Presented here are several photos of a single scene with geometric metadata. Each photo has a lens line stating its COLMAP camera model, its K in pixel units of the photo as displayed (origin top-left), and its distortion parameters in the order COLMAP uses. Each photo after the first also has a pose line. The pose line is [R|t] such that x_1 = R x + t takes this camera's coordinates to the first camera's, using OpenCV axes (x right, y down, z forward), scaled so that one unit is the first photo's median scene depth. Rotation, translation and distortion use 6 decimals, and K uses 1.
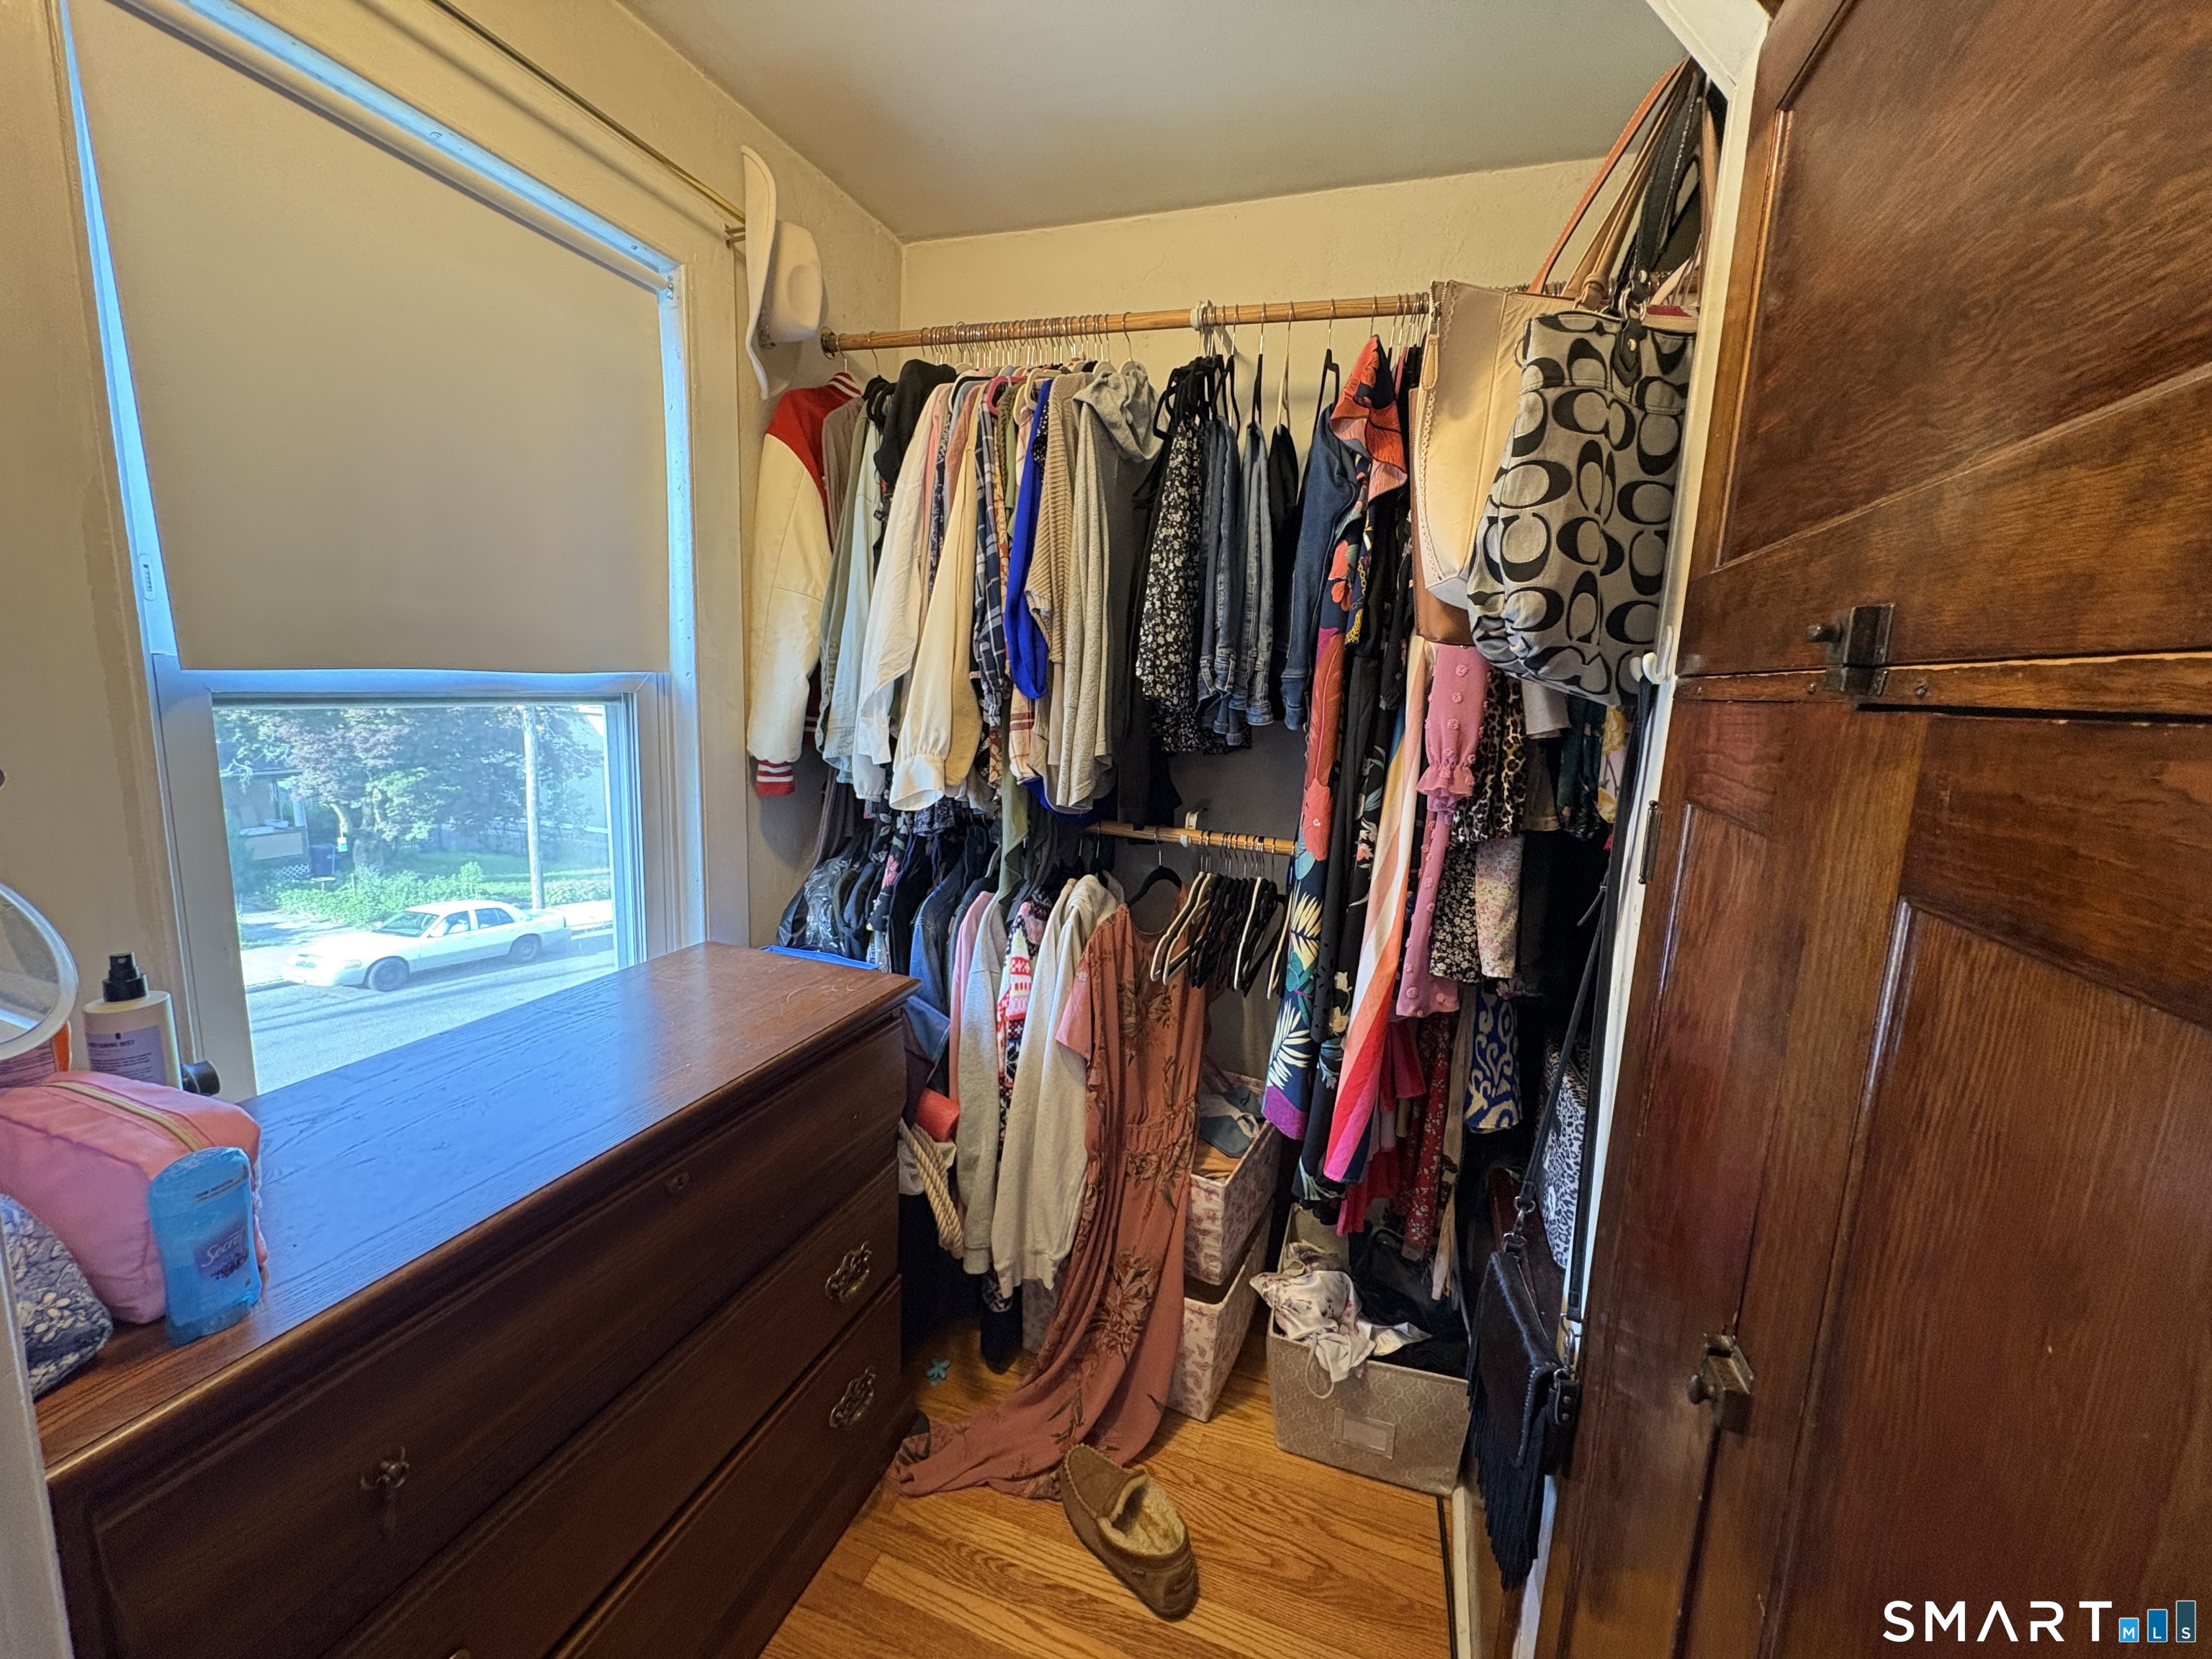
lens RADIAL K [[878.8, 0, 1111.7], [0, 878.8, 827.2], [0, 0, 1]] dist [0.000570, 0.000504]
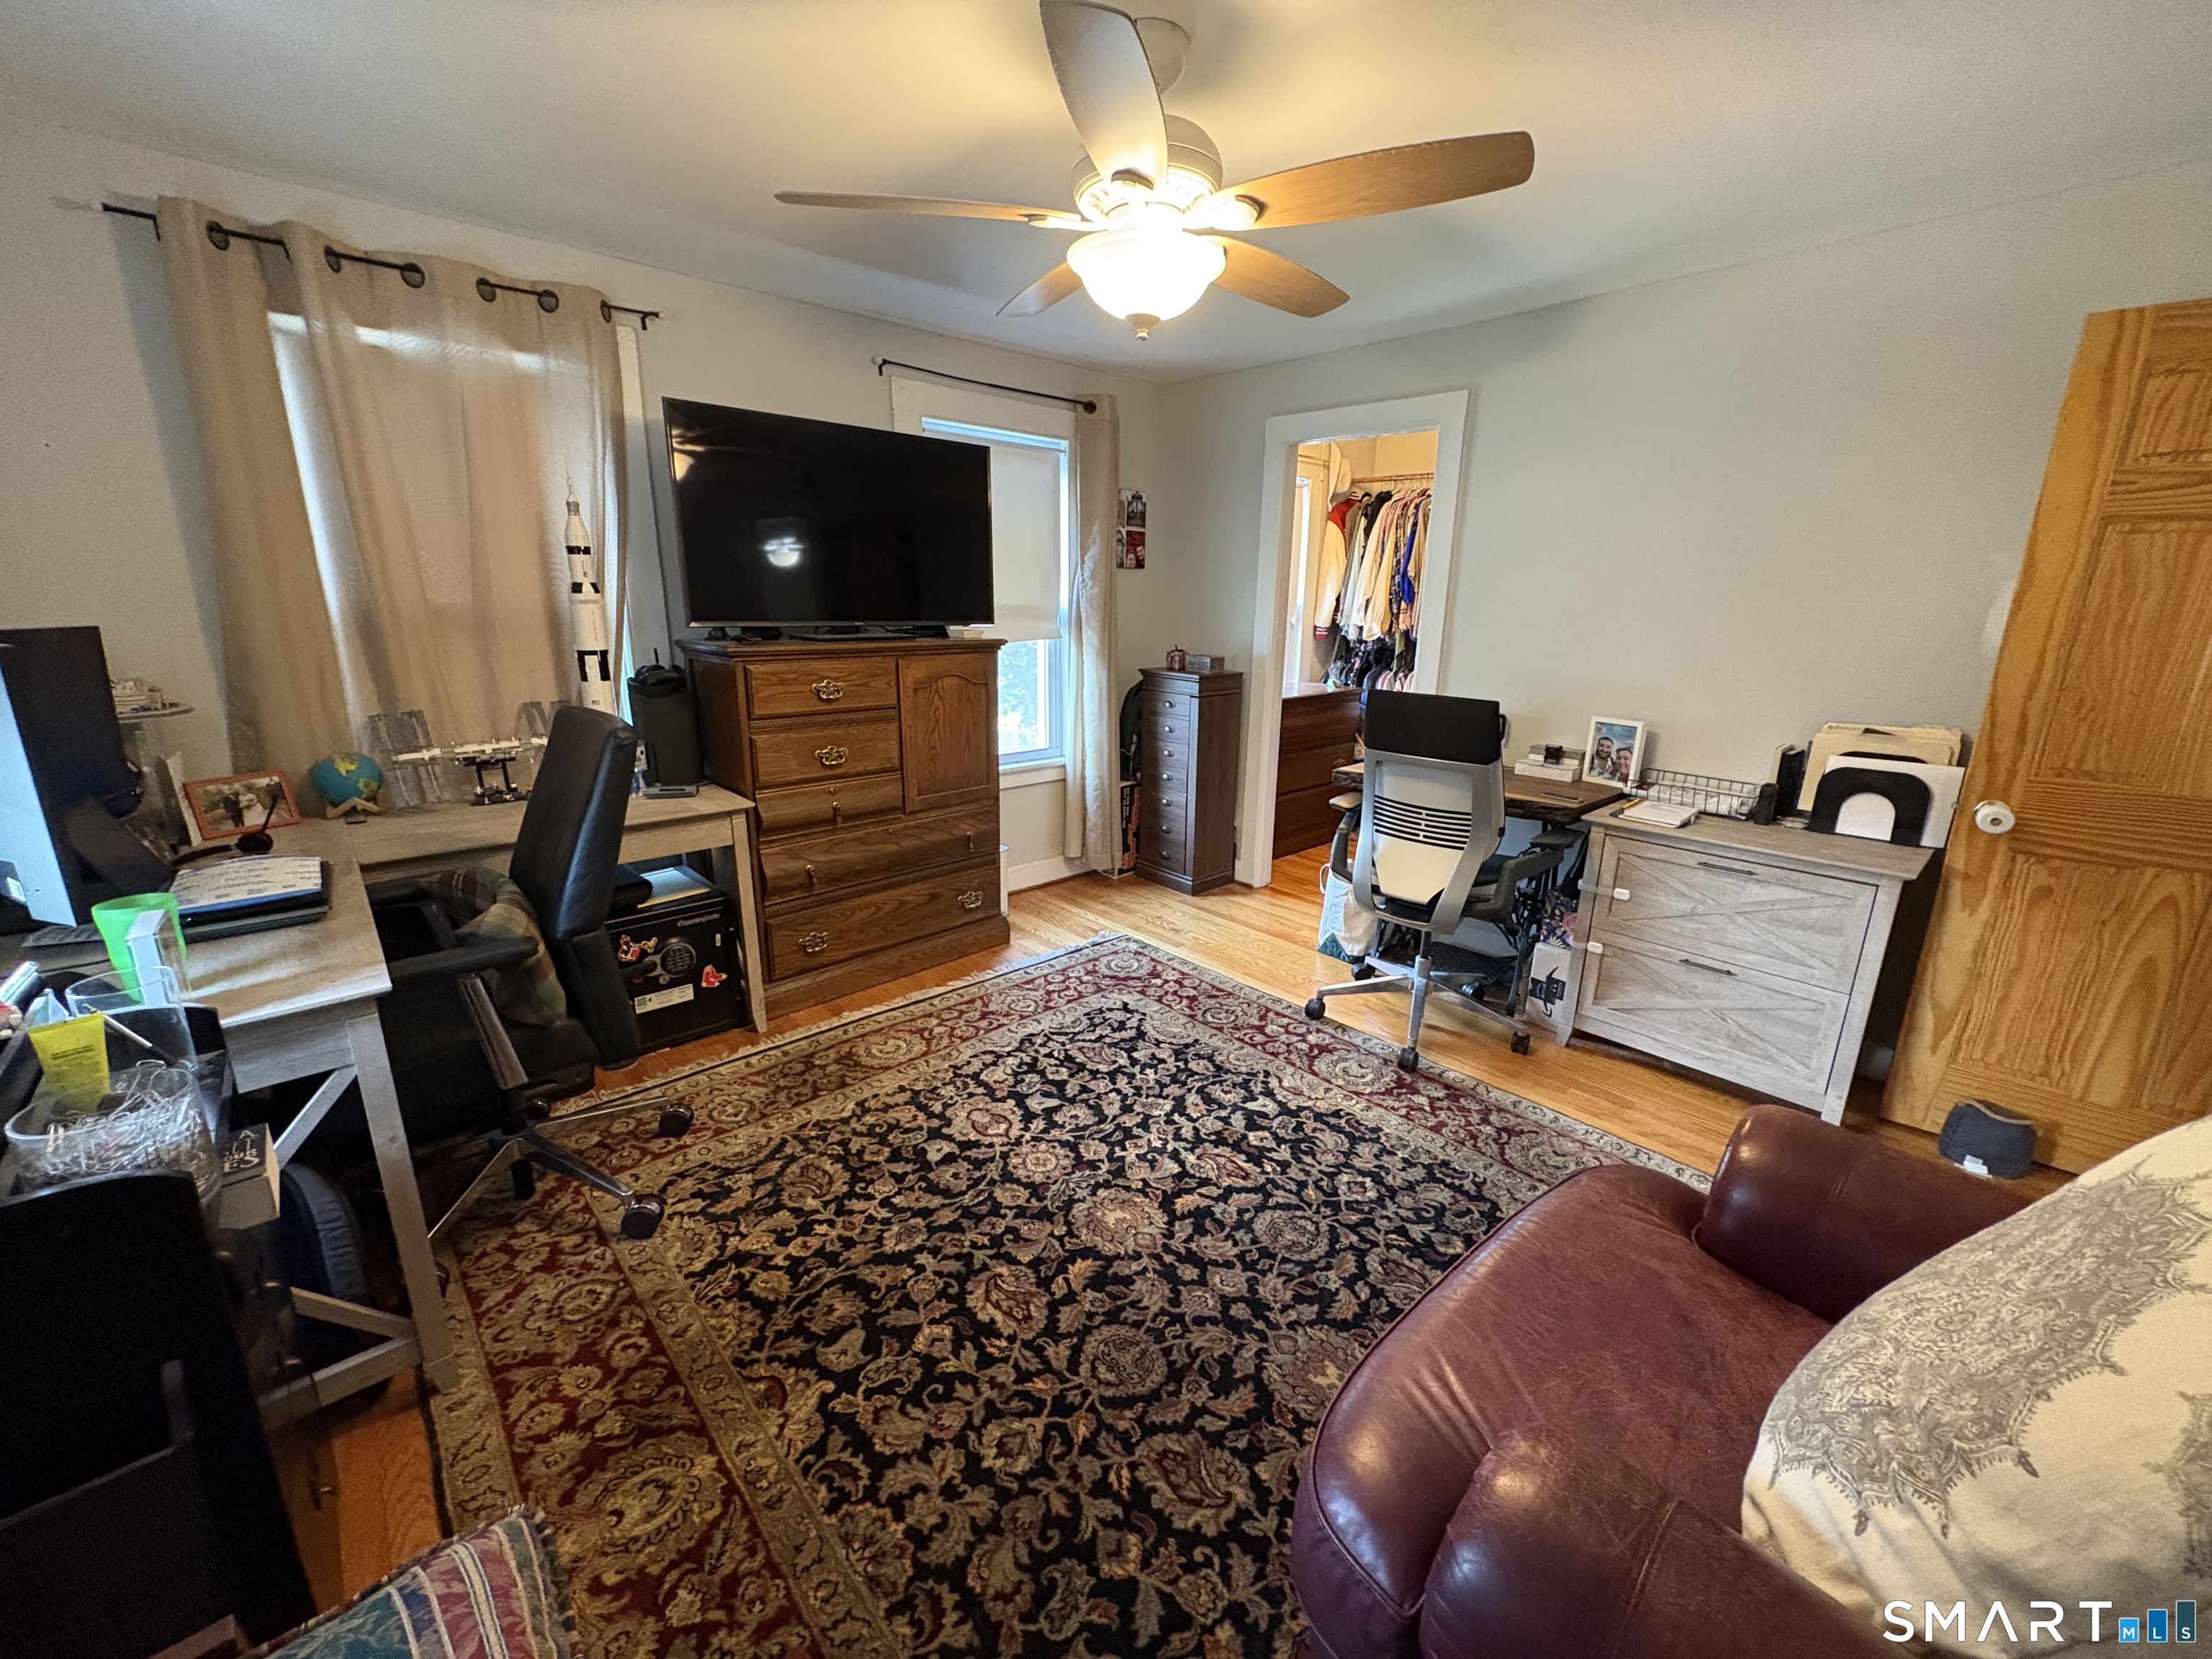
lens RADIAL K [[878.8, 0, 1106.4], [0, 878.8, 823.9], [0, 0, 1]] dist [0.000570, 0.000504]
pose [[0.879835, 0.086789, -0.467288, 0.544764], [-0.049728, 0.994600, 0.091096, 0.443719], [0.472671, -0.056912, 0.879400, -2.547143]]
